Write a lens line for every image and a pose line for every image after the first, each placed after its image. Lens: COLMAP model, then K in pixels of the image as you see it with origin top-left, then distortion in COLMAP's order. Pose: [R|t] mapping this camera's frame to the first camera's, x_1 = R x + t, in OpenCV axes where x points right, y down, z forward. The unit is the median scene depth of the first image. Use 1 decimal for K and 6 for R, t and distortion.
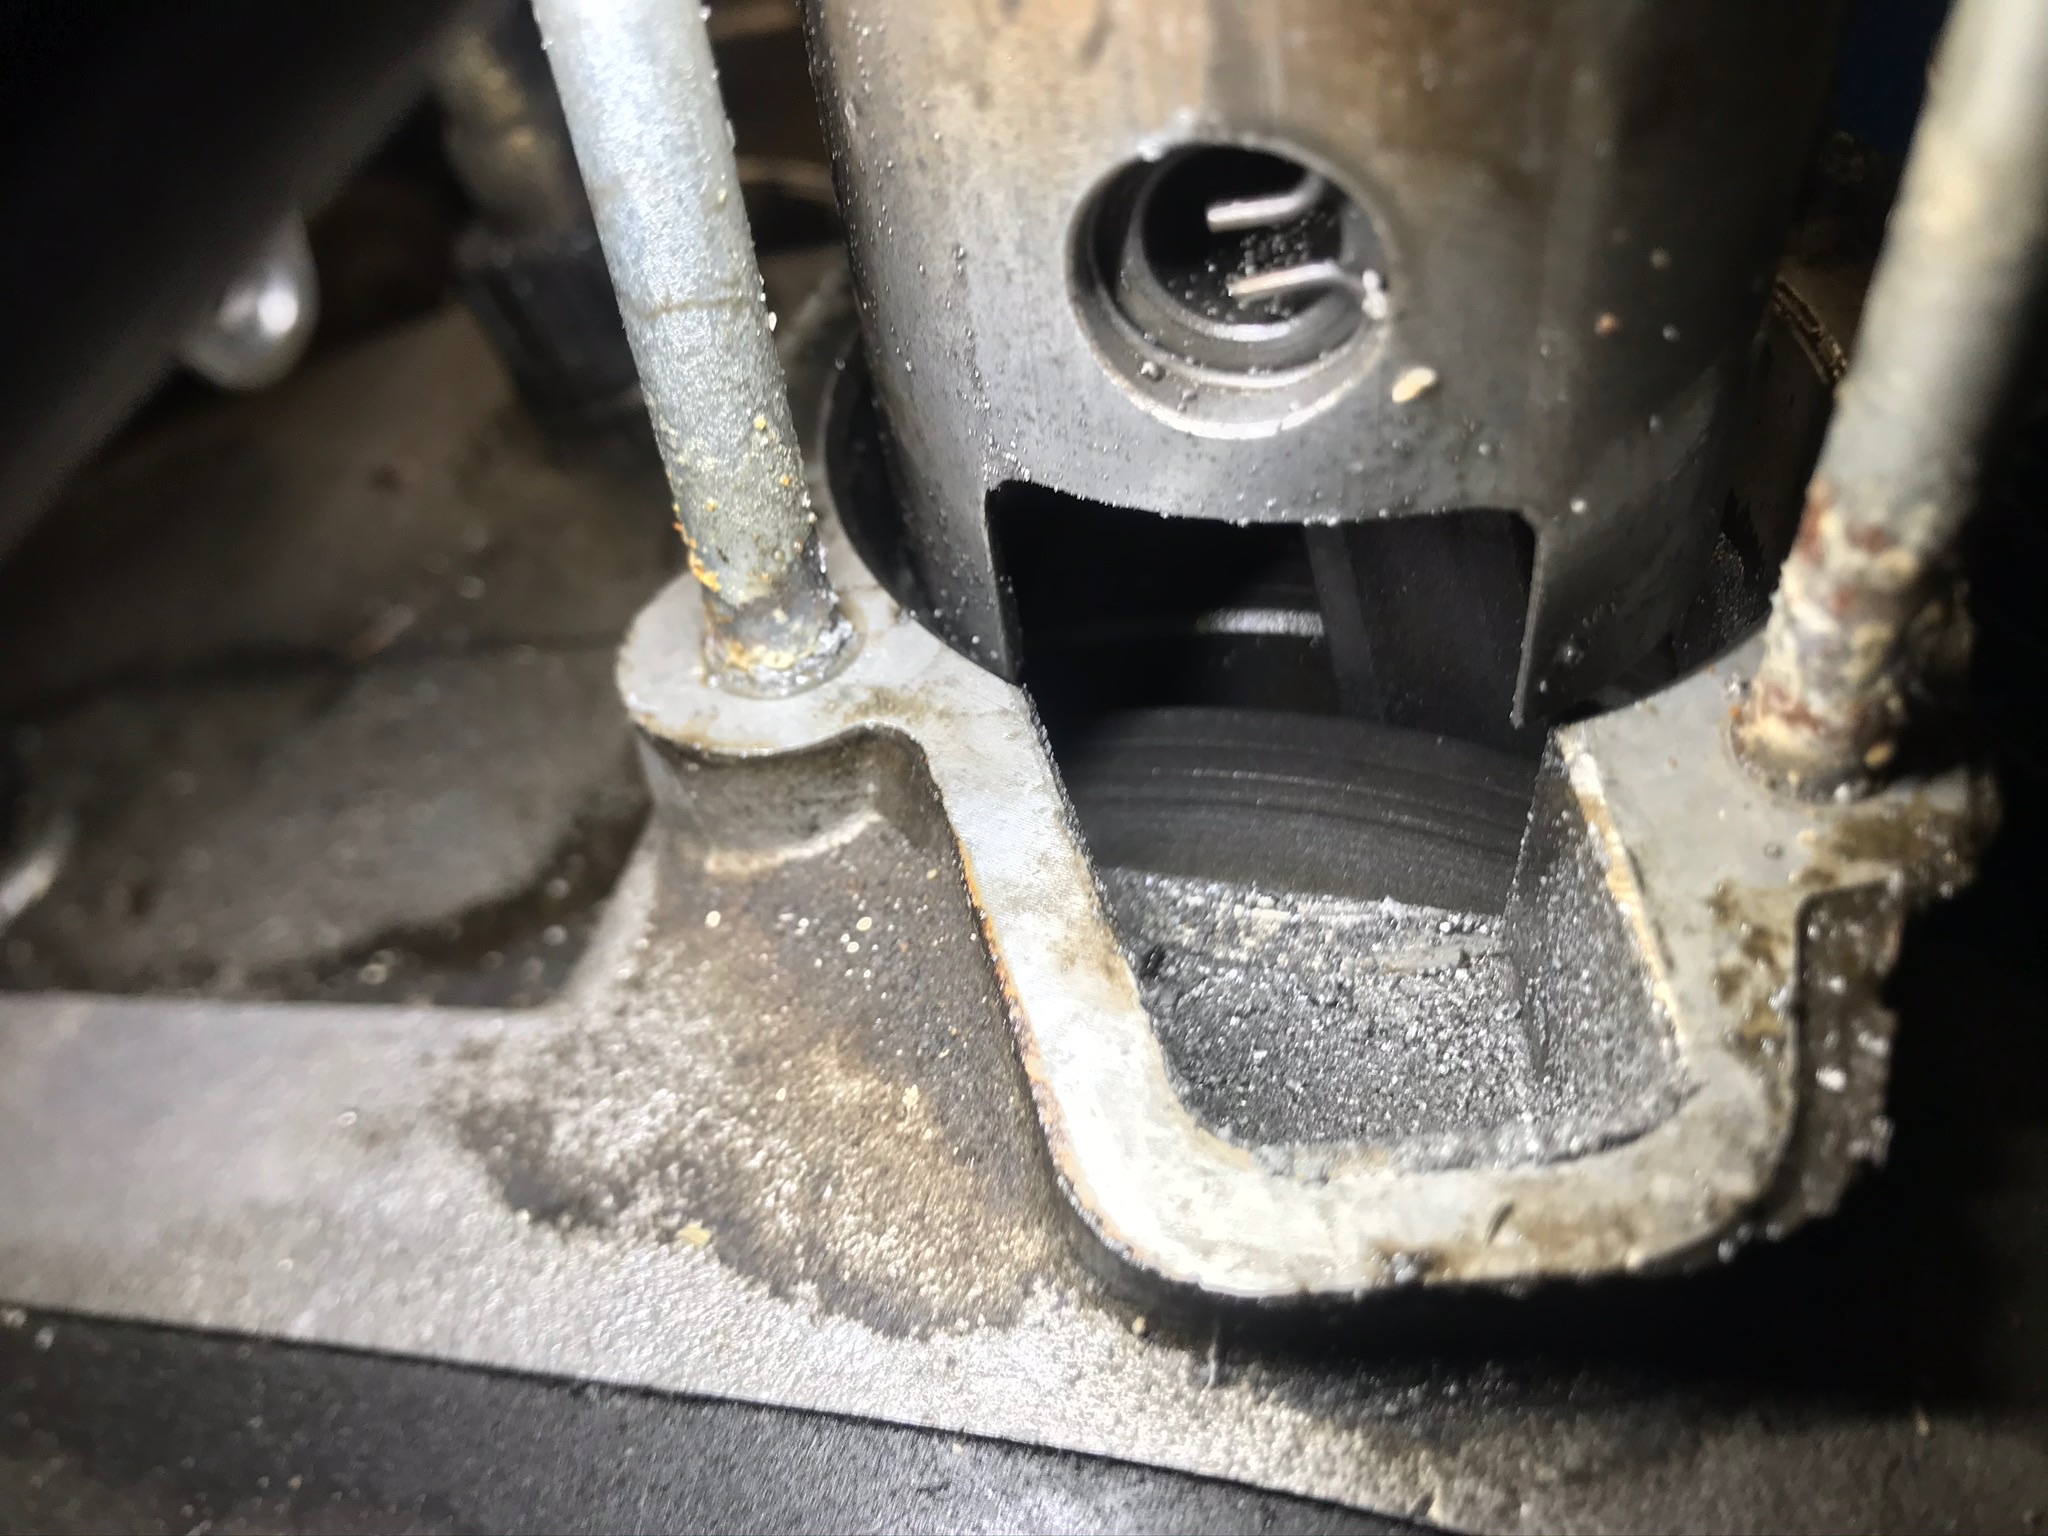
lens RADIAL K [[1894.0, 0, 1024.0], [0, 1894.0, 768.0], [0, 0, 1]] dist [-0.013904, -0.009940]
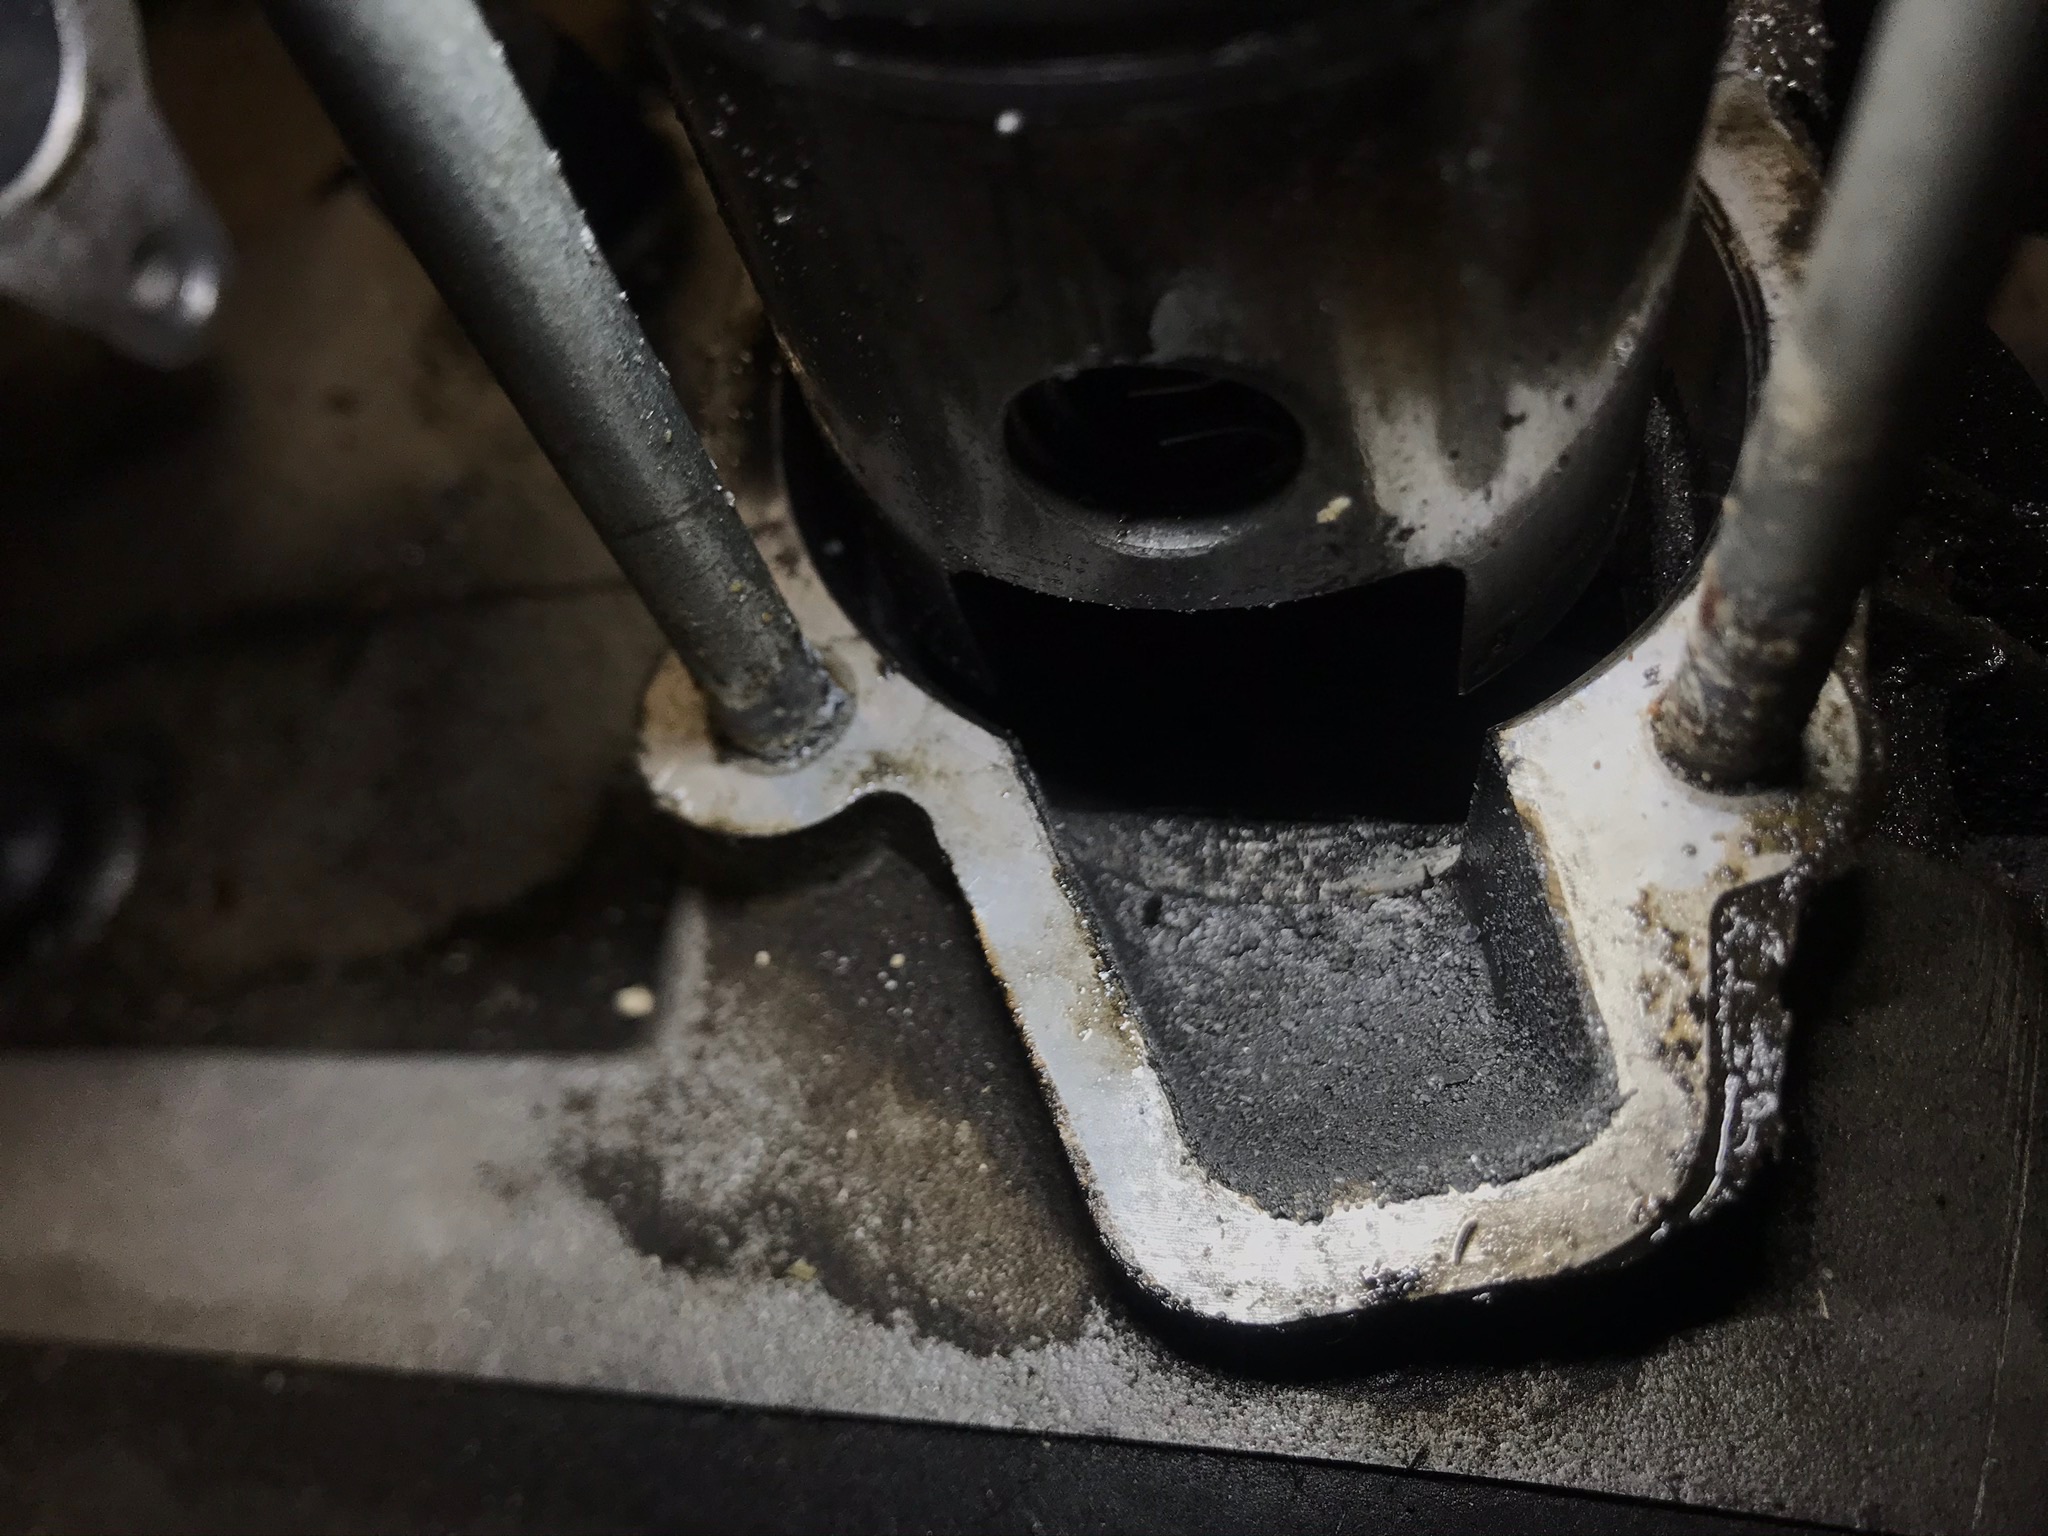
lens RADIAL K [[1894.0, 0, 1024.0], [0, 1894.0, 768.0], [0, 0, 1]] dist [-0.013904, -0.009940]
pose [[0.990675, -0.135221, -0.016701, 0.026508], [0.134579, 0.952025, 0.274840, -0.348203], [-0.021265, -0.274525, 0.961345, -0.062124]]
